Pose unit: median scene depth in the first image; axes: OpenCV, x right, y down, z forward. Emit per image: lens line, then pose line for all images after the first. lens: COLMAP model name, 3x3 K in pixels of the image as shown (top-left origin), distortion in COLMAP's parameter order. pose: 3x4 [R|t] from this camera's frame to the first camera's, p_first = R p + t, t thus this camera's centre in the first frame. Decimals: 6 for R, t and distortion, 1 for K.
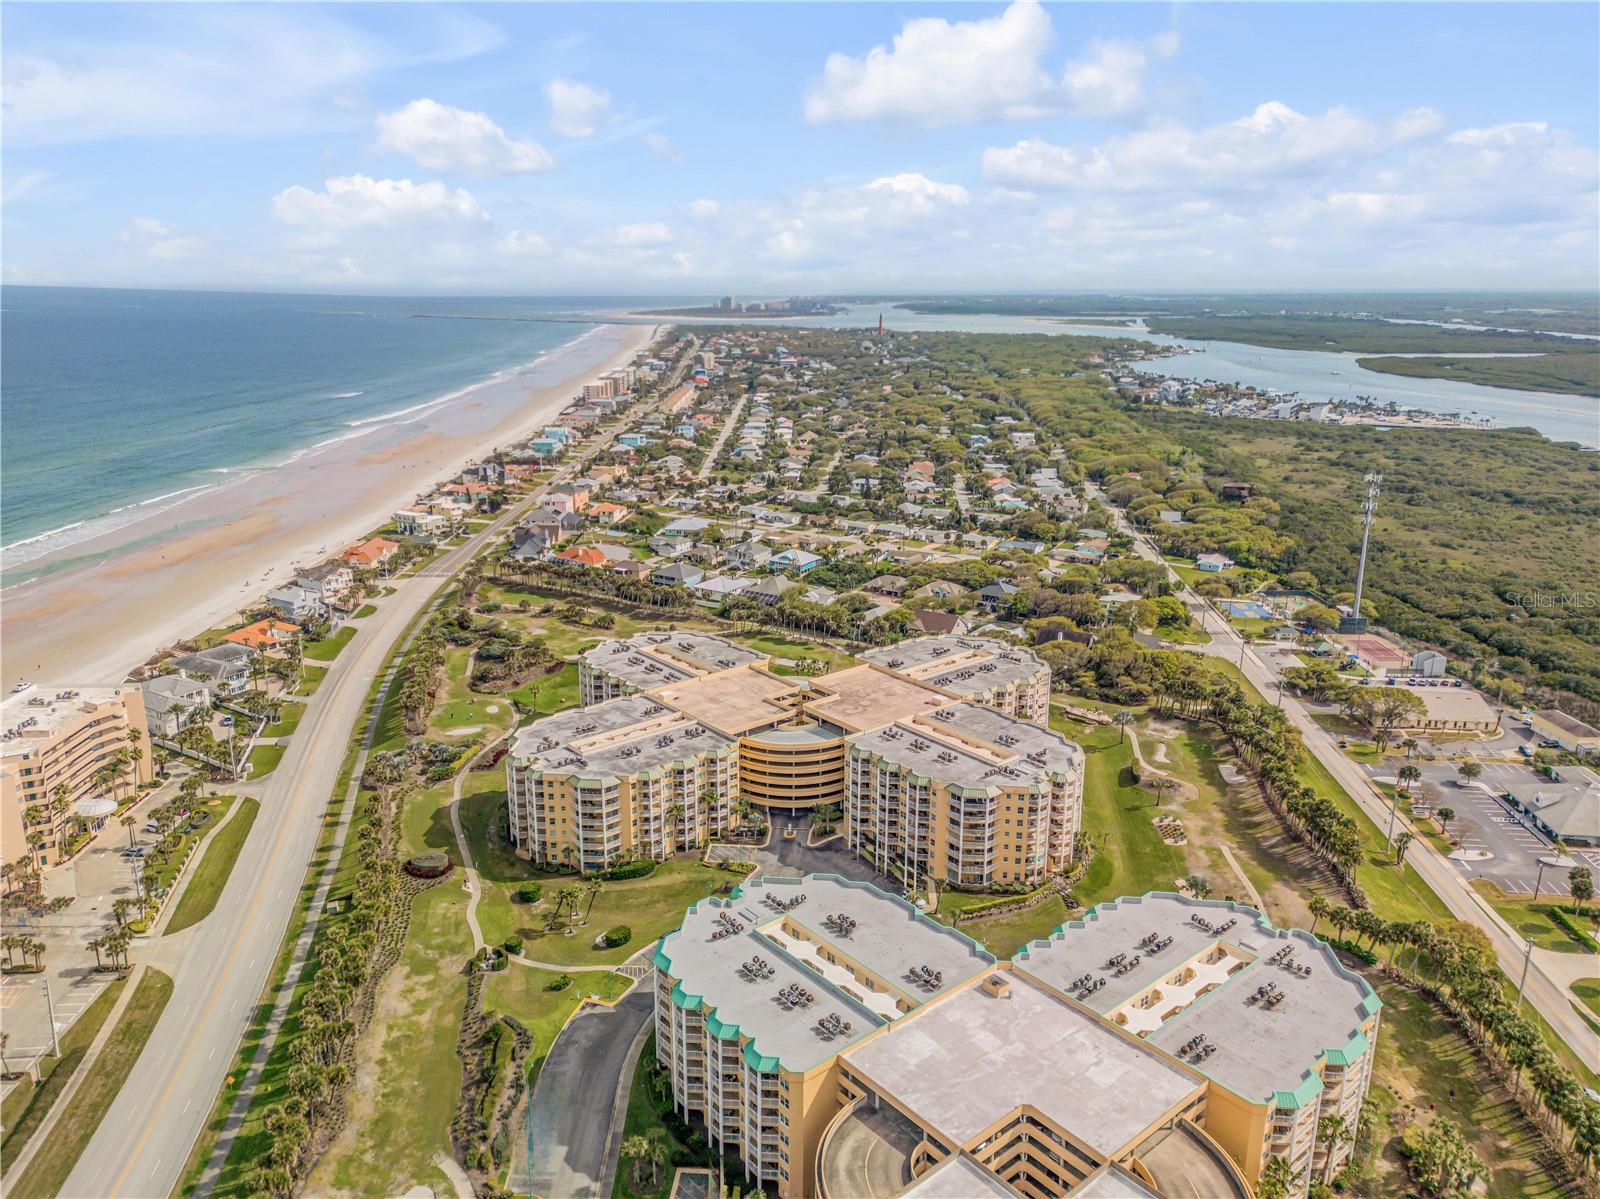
lens RADIAL K [[1127.5, 0, 802.6], [0, 1127.5, 593.4], [0, 0, 1]] dist [0.115007, -0.138173]
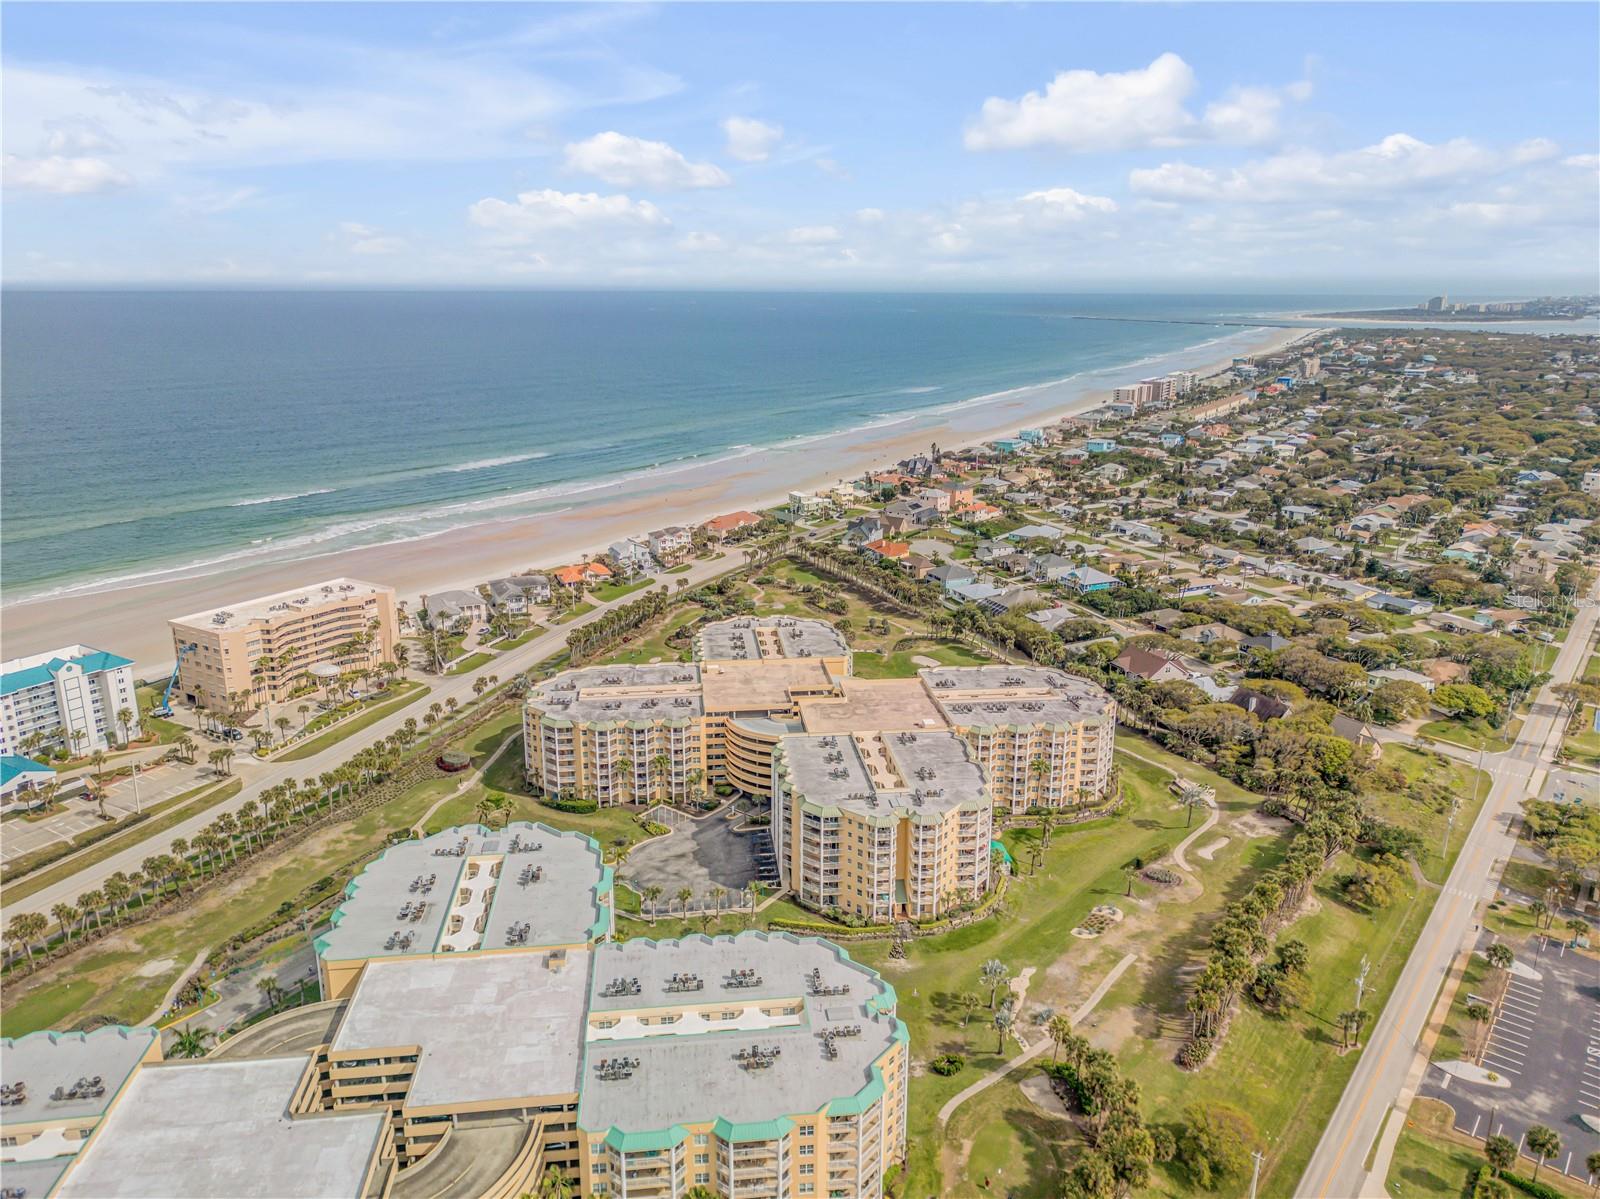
lens RADIAL K [[1127.5, 0, 802.6], [0, 1127.5, 593.4], [0, 0, 1]] dist [0.115007, -0.138173]
pose [[0.836328, 0.143808, -0.529031, 0.552210], [-0.145016, 0.988641, 0.039495, -0.038637], [0.528701, 0.043687, 0.847683, 0.141416]]
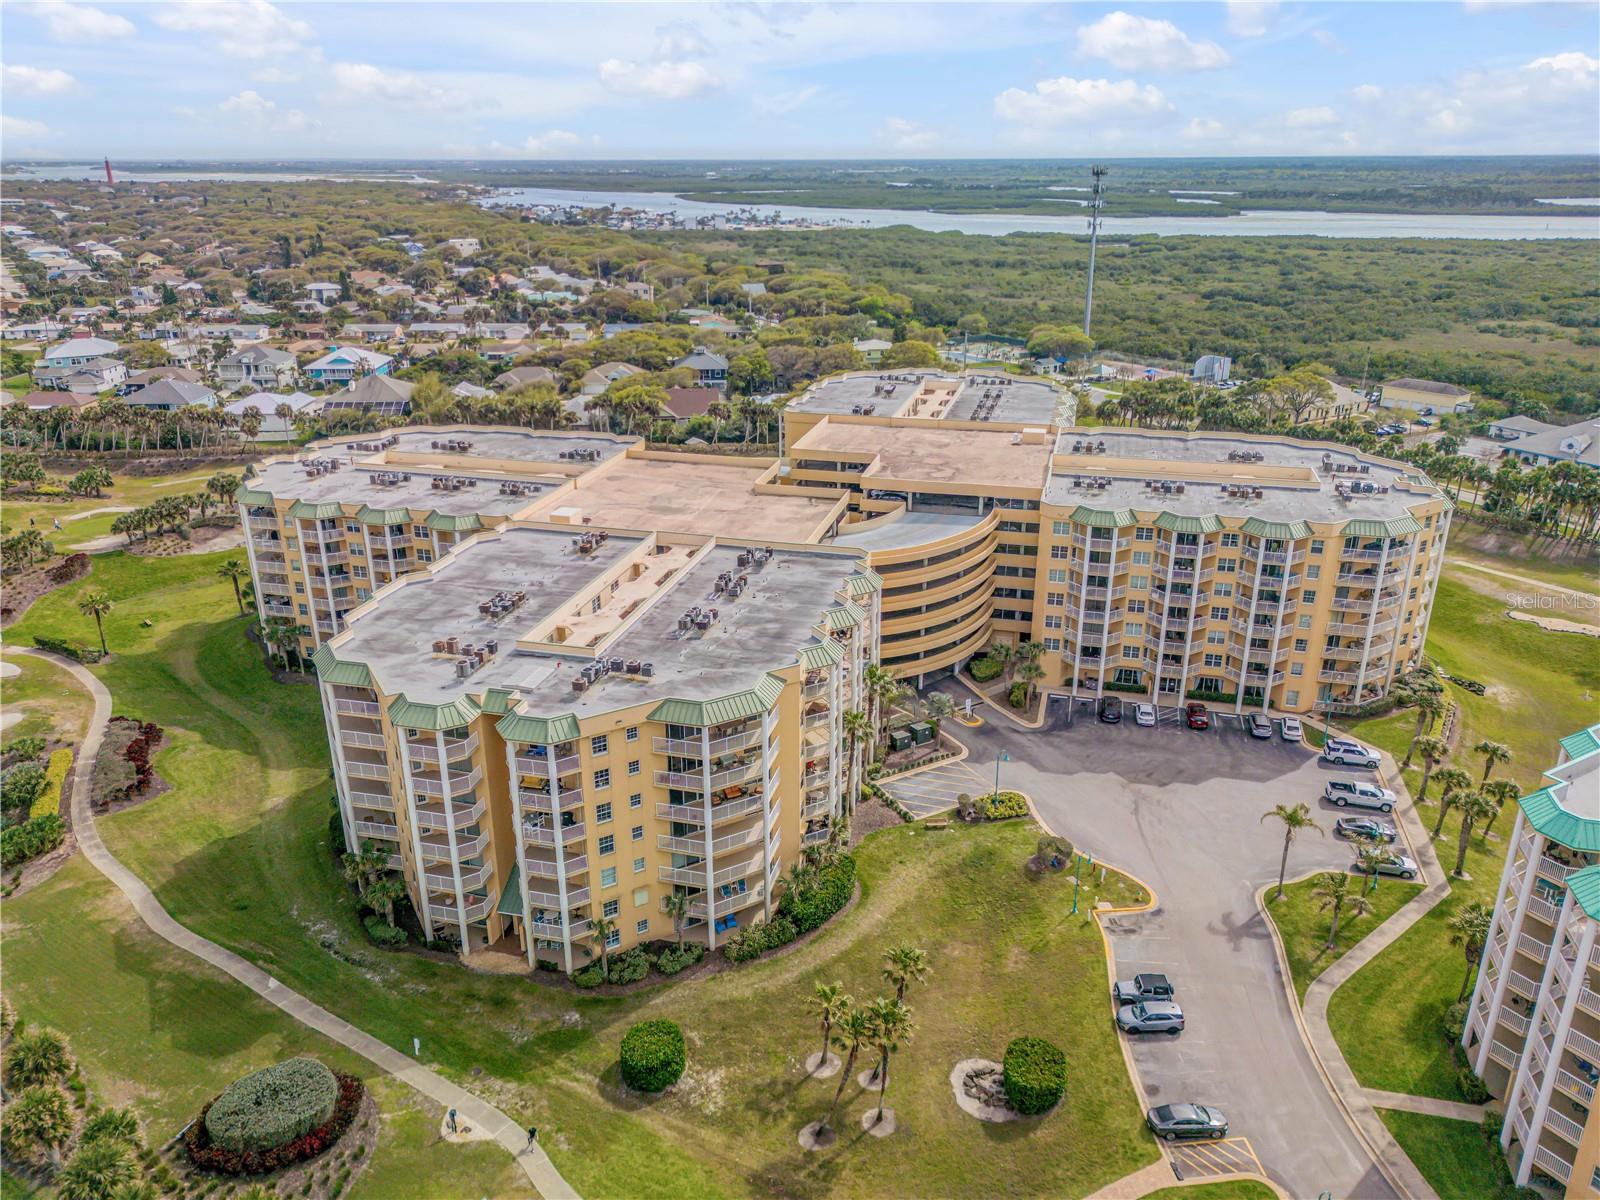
lens RADIAL K [[1135.3, 0, 800.0], [0, 1135.3, 600.0], [0, 0, 1]] dist [0.067834, -0.064201]
pose [[0.817881, -0.213524, 0.534302, -0.317359], [0.156895, 0.976167, 0.149940, 0.075247], [-0.553583, -0.038804, 0.831889, 0.620502]]
